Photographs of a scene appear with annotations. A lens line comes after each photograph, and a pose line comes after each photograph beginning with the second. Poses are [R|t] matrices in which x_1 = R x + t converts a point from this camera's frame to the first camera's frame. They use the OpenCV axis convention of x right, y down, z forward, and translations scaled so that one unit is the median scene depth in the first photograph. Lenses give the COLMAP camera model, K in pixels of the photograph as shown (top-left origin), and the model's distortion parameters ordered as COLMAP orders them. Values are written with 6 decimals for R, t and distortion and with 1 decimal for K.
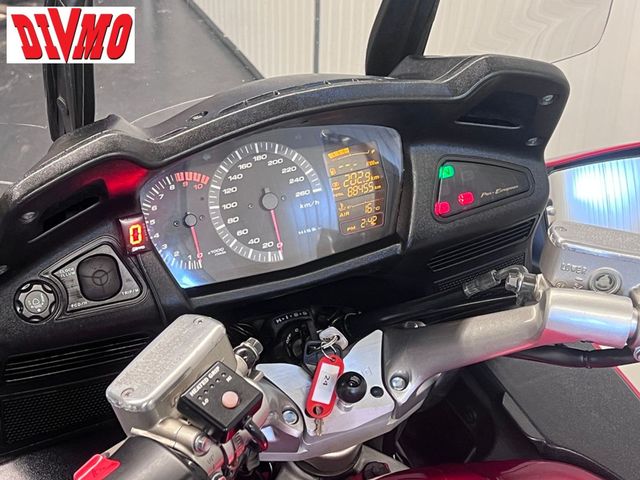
lens RADIAL K [[1098.8, 0, 315.4], [0, 1098.8, 235.8], [0, 0, 1]] dist [0.327993, 0.000000]
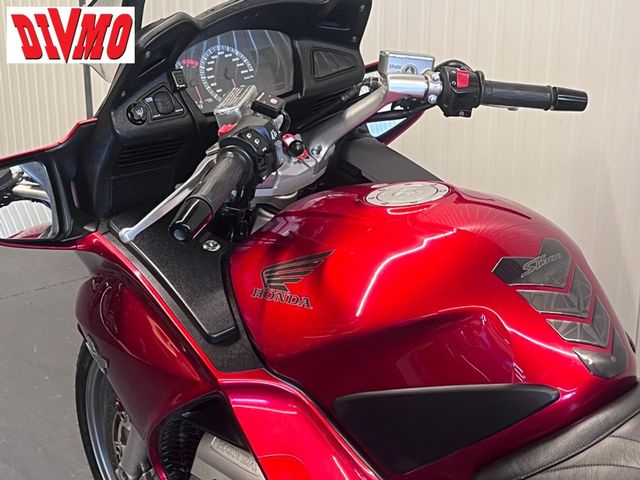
lens RADIAL K [[1243.9, 0, 321.5], [0, 1243.9, 241.7], [0, 0, 1]] dist [0.148974, 0.000000]
pose [[0.949927, -0.117282, 0.289625, -0.543590], [0.167317, 0.973727, -0.154471, 0.600973], [-0.263899, 0.195195, 0.944593, -0.988206]]
